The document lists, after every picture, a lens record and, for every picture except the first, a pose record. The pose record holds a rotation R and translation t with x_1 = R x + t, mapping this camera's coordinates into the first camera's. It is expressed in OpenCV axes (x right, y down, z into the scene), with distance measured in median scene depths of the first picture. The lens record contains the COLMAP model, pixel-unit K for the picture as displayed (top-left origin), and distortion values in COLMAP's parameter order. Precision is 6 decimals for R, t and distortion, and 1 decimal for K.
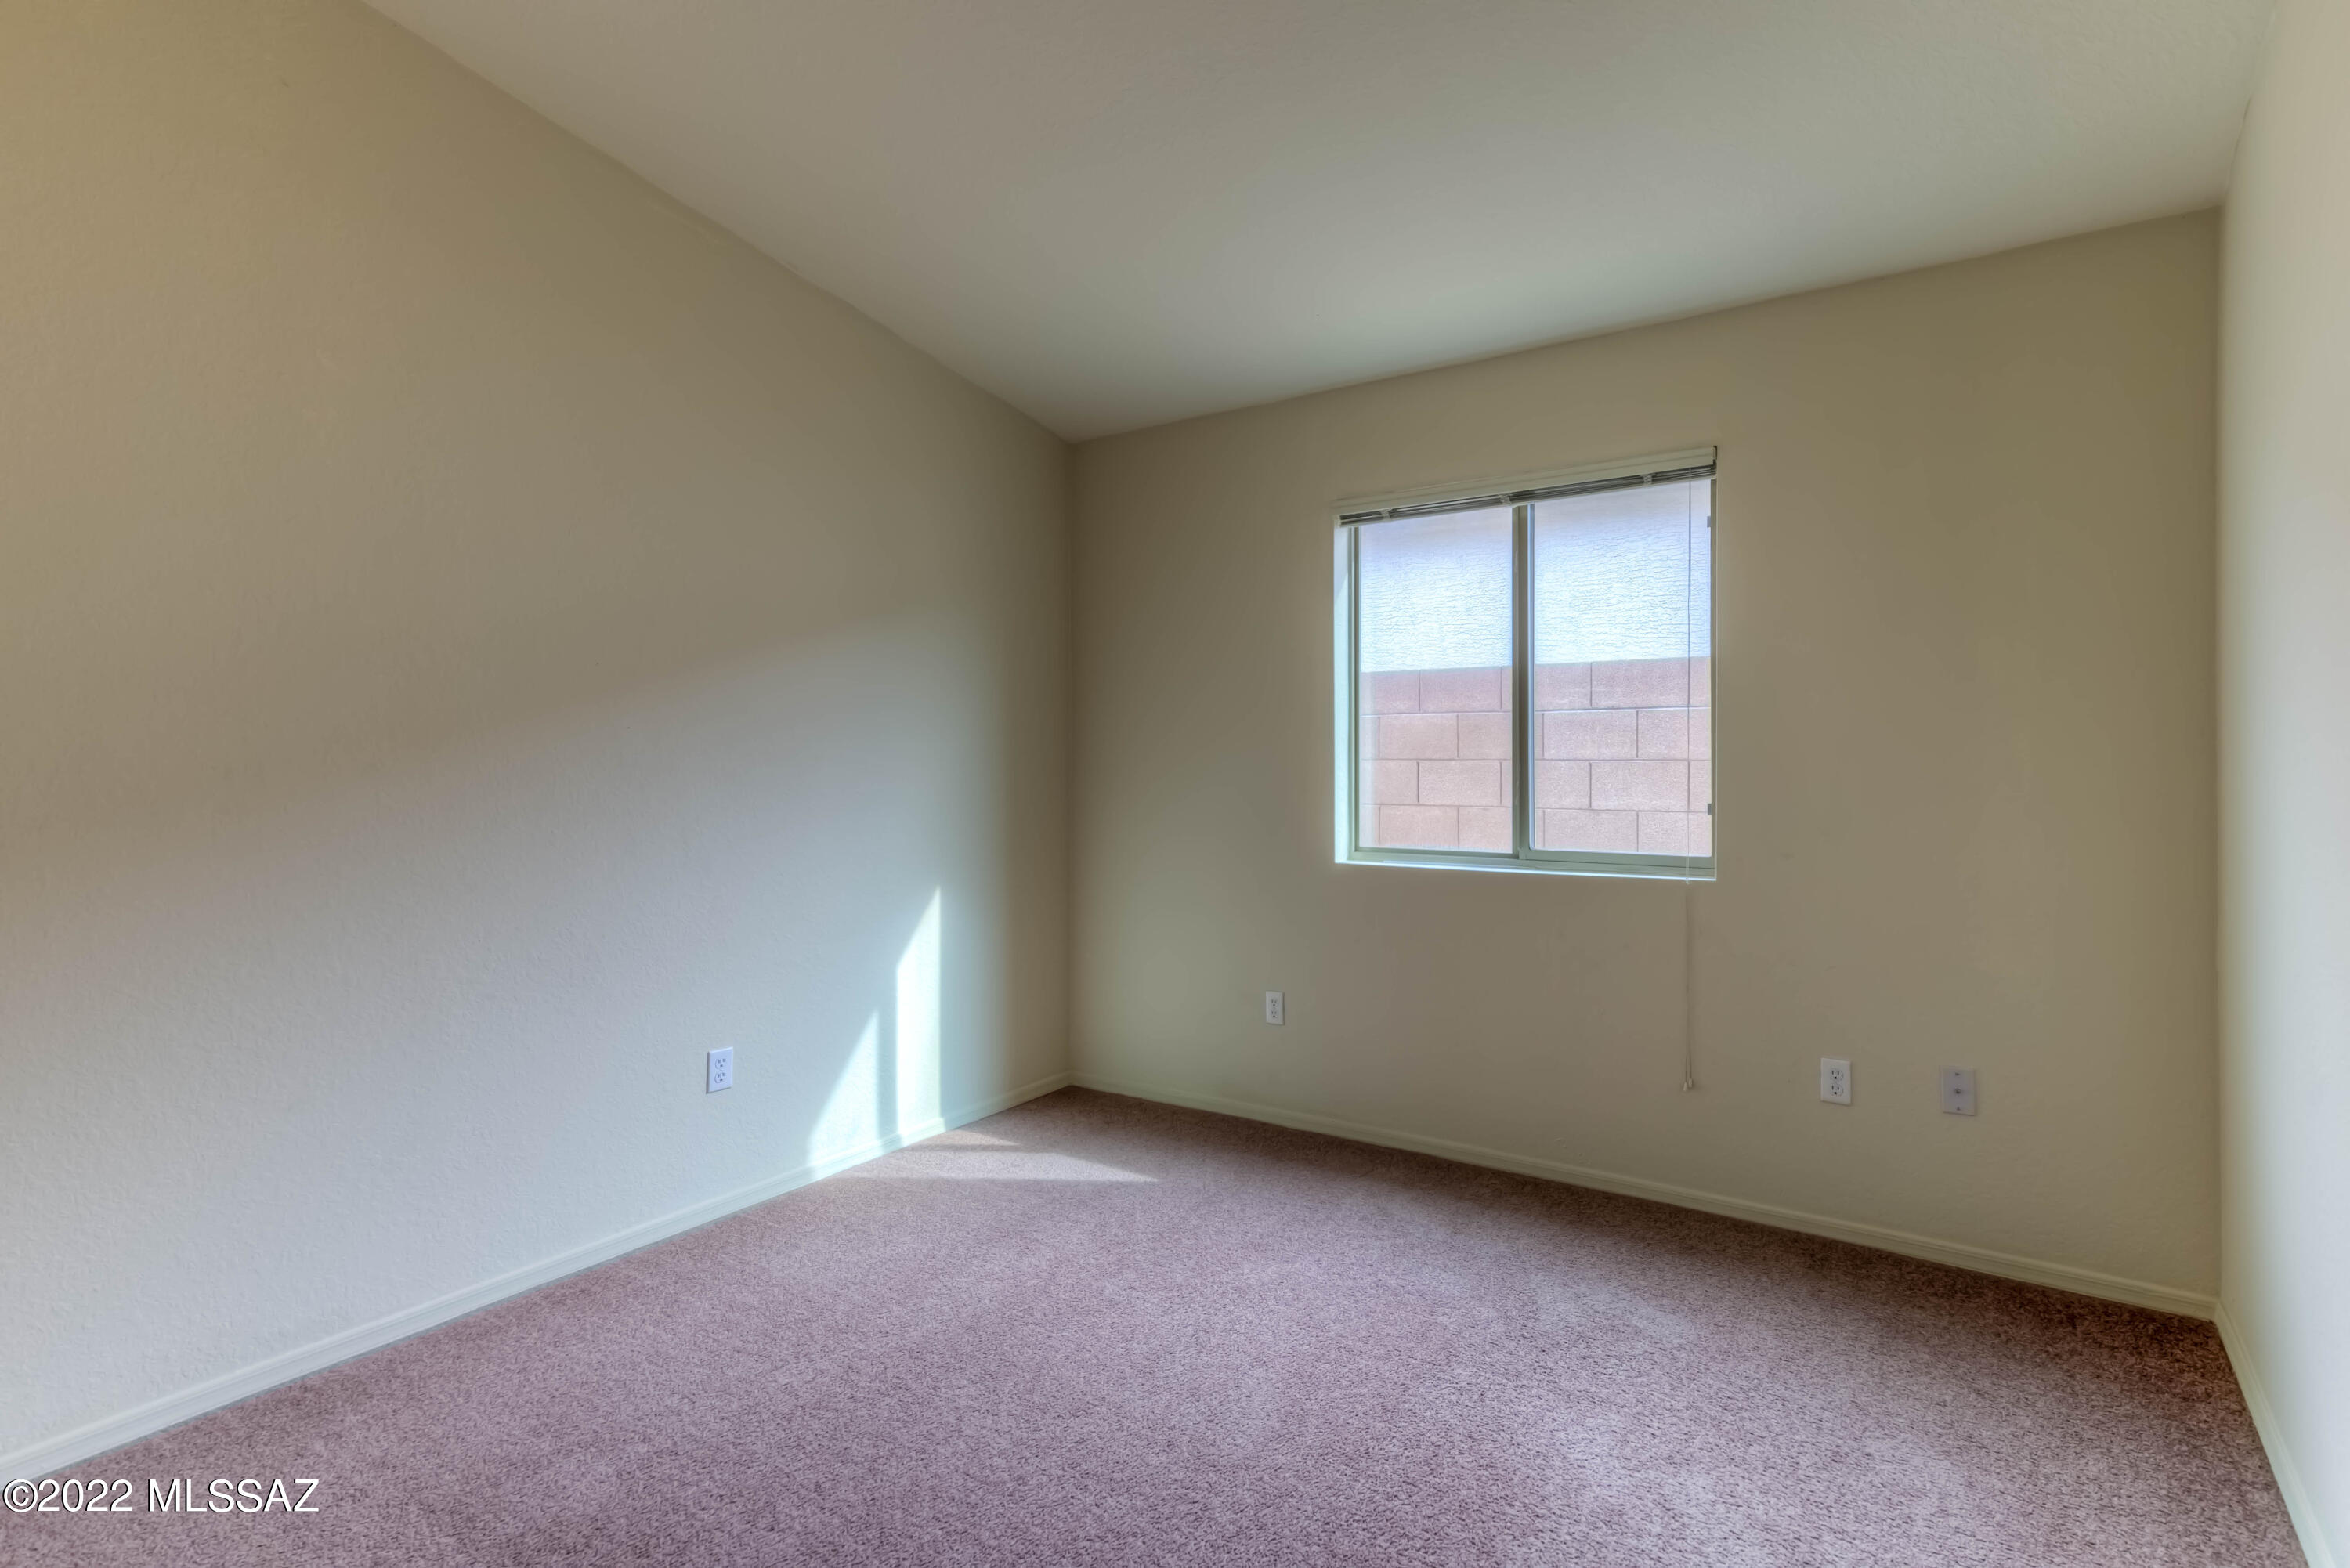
lens RADIAL K [[1083.6, 0, 1176.9], [0, 1083.6, 762.5], [0, 0, 1]] dist [0.015784, 0.000212]
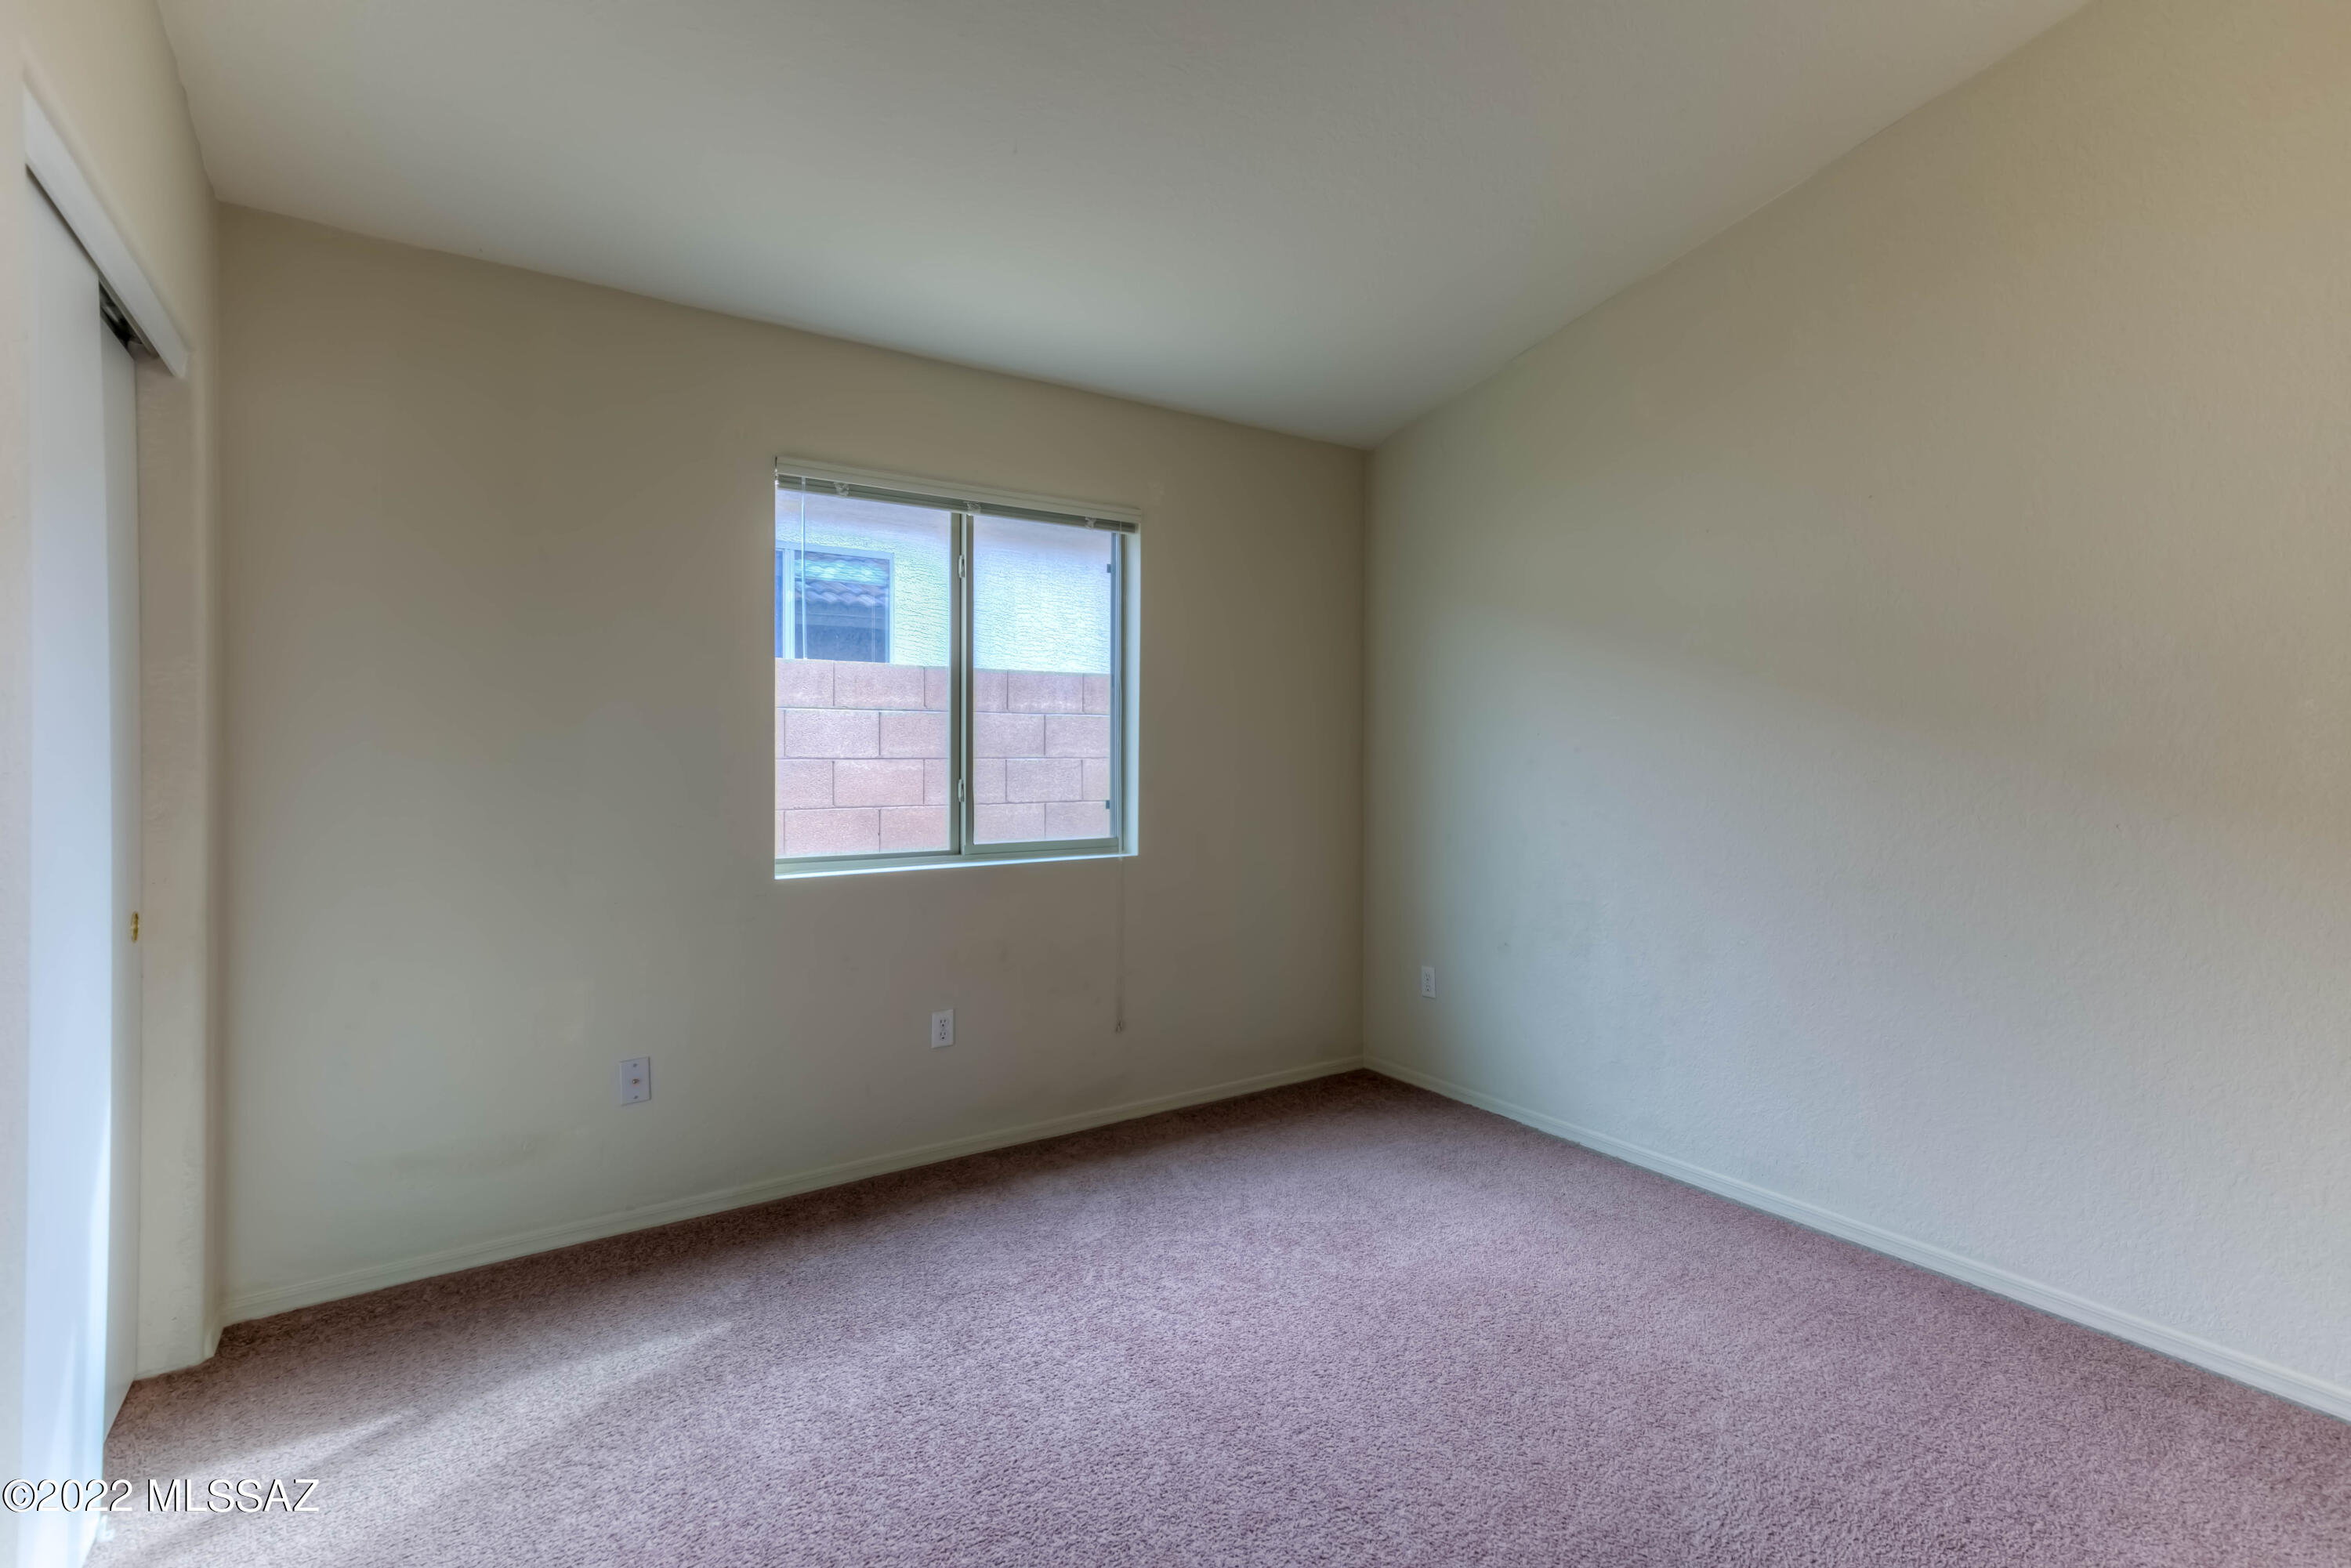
lens RADIAL K [[1158.2, 0, 1169.0], [0, 1158.2, 754.3], [0, 0, 1]] dist [0.000950, 0.000163]
pose [[0.328630, 0.009686, 0.944409, -0.671567], [-0.001016, 0.999950, -0.009903, 0.004619], [-0.944458, 0.002295, 0.328624, 0.454374]]
